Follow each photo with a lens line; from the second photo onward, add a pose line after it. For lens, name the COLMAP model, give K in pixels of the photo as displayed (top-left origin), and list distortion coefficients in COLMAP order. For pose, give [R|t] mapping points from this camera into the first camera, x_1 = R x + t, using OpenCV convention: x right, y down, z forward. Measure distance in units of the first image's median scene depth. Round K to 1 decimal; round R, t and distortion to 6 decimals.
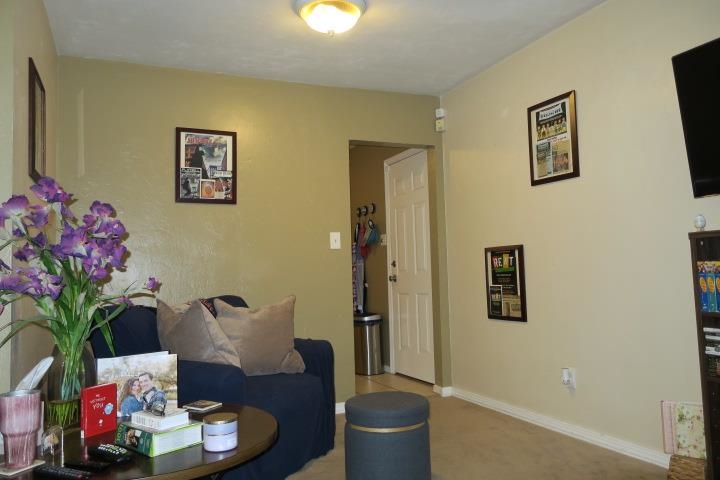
lens RADIAL K [[567.4, 0, 361.6], [0, 567.4, 242.1], [0, 0, 1]] dist [-0.025498, 0.030519]
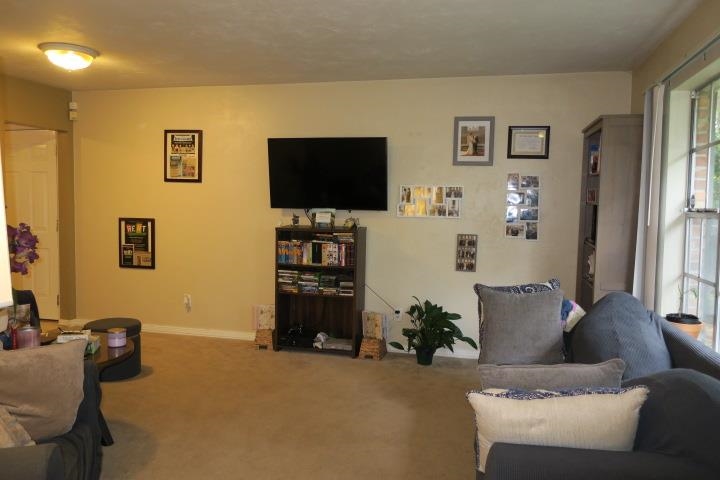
lens RADIAL K [[567.4, 0, 358.3], [0, 567.4, 238.6], [0, 0, 1]] dist [-0.025498, 0.030519]
pose [[0.614614, -0.005506, 0.788808, -0.557003], [-0.080442, 0.994325, 0.069618, -0.088646], [-0.784715, -0.106241, 0.610684, -0.349780]]
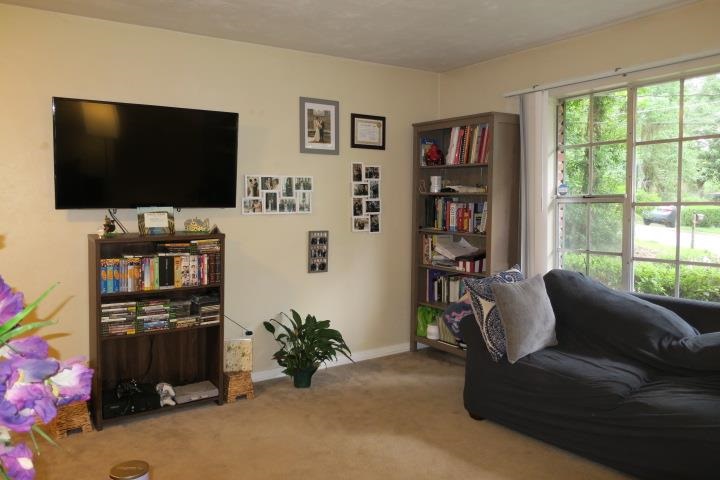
lens RADIAL K [[567.4, 0, 360.0], [0, 567.4, 239.1], [0, 0, 1]] dist [-0.025498, 0.030519]
pose [[-0.187966, -0.032554, 0.981636, -0.534041], [-0.040190, 0.998868, 0.025430, -0.045562], [-0.981353, -0.034672, -0.189062, 0.359123]]
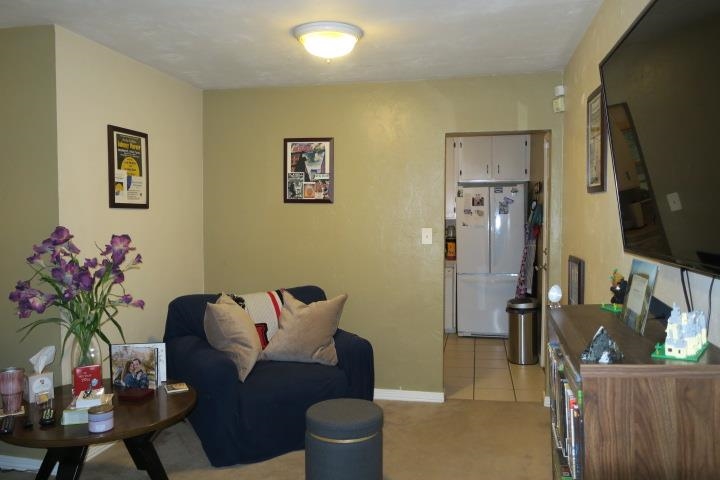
lens RADIAL K [[567.4, 0, 360.1], [0, 567.4, 239.1], [0, 0, 1]] dist [-0.025498, 0.030519]
pose [[0.810741, 0.052742, -0.583025, 0.492603], [0.011771, 0.994263, 0.106313, -0.117639], [0.585287, -0.093055, 0.805469, 0.123317]]
